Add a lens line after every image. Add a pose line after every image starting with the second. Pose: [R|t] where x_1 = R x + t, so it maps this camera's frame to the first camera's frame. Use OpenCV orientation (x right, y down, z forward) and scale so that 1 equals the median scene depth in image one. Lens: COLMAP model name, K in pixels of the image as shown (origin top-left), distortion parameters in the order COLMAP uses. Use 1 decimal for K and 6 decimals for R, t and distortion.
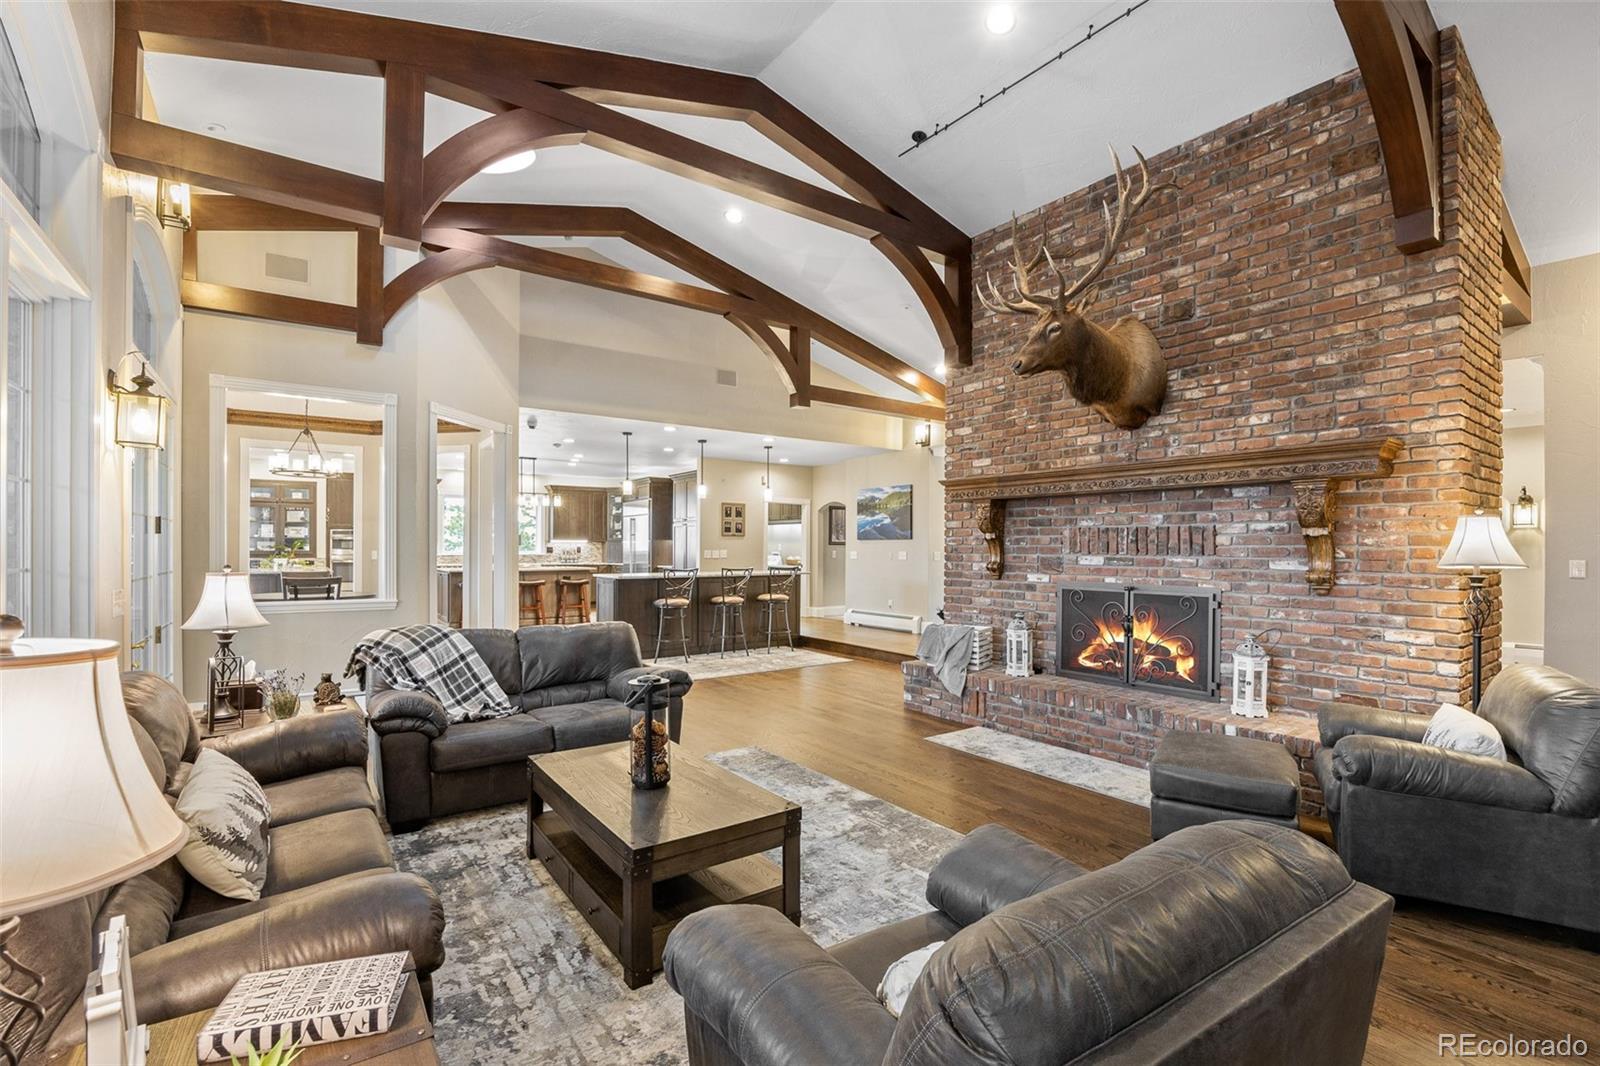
lens RADIAL K [[715.0, 0, 801.3], [0, 715.0, 545.0], [0, 0, 1]] dist [0.000027, -0.000100]
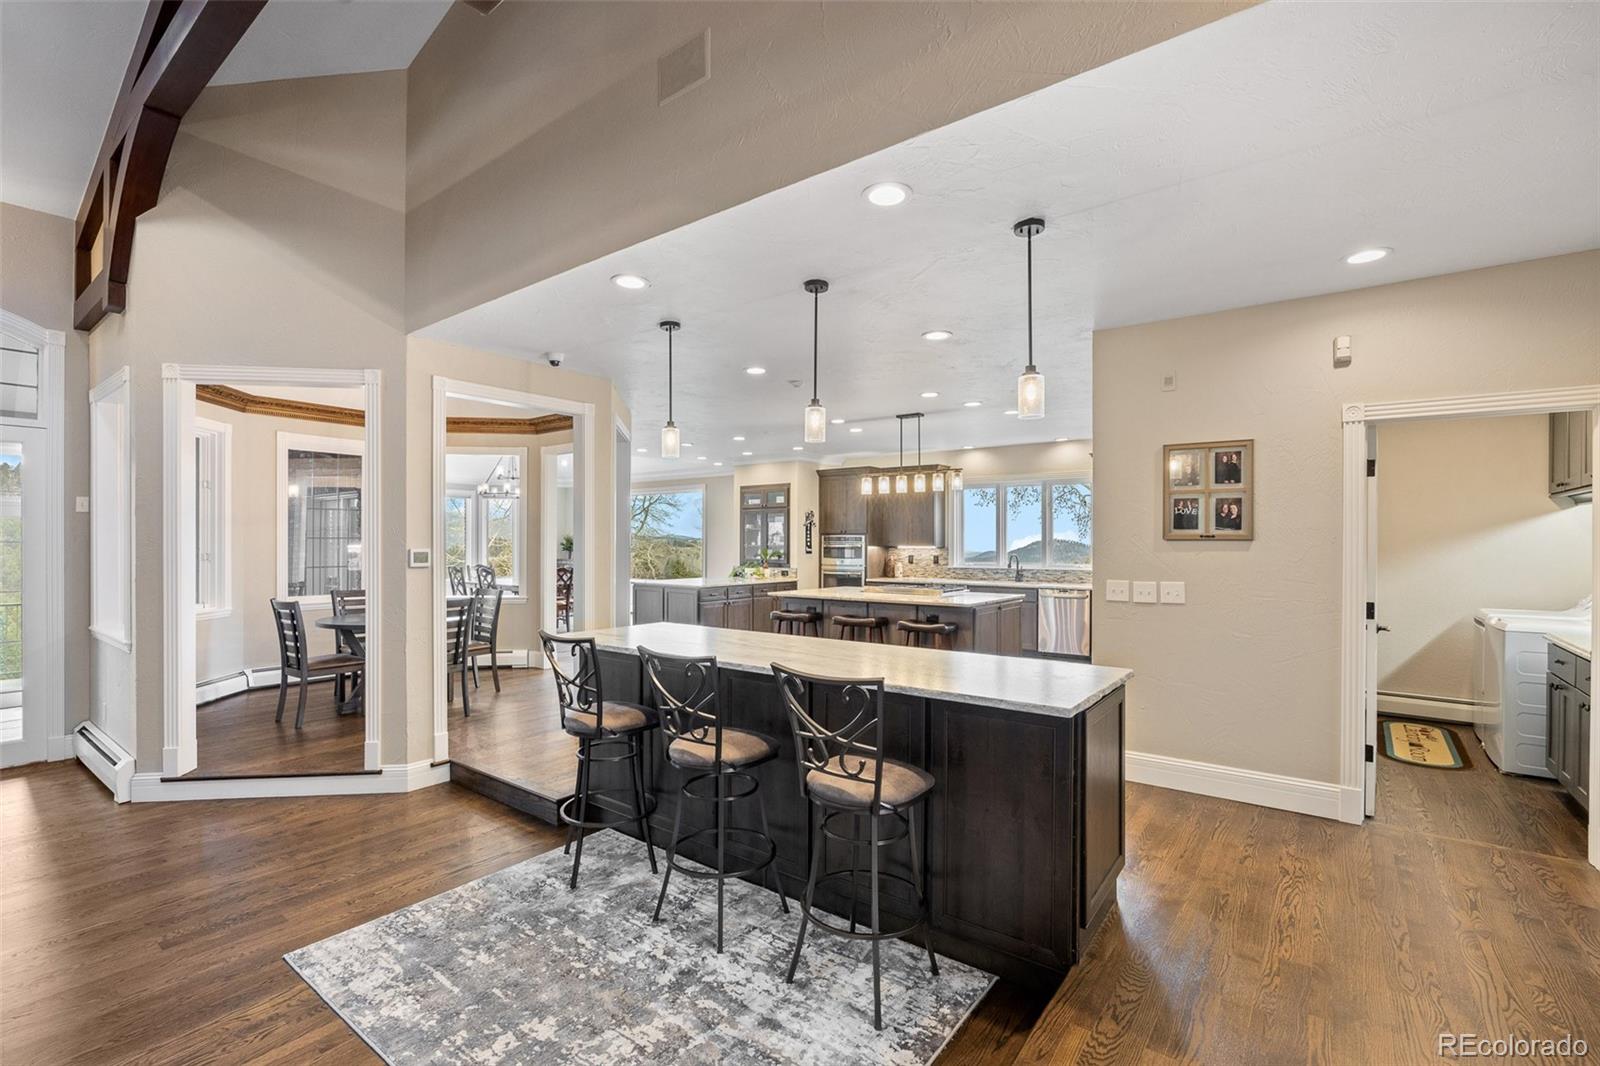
lens RADIAL K [[715.0, 0, 801.3], [0, 715.0, 545.0], [0, 0, 1]] dist [0.000027, -0.000100]
pose [[0.279457, -0.000017, -0.960158, 0.176751], [-0.001761, 0.999998, -0.000530, -0.009795], [0.960157, 0.001839, 0.279457, 0.737268]]
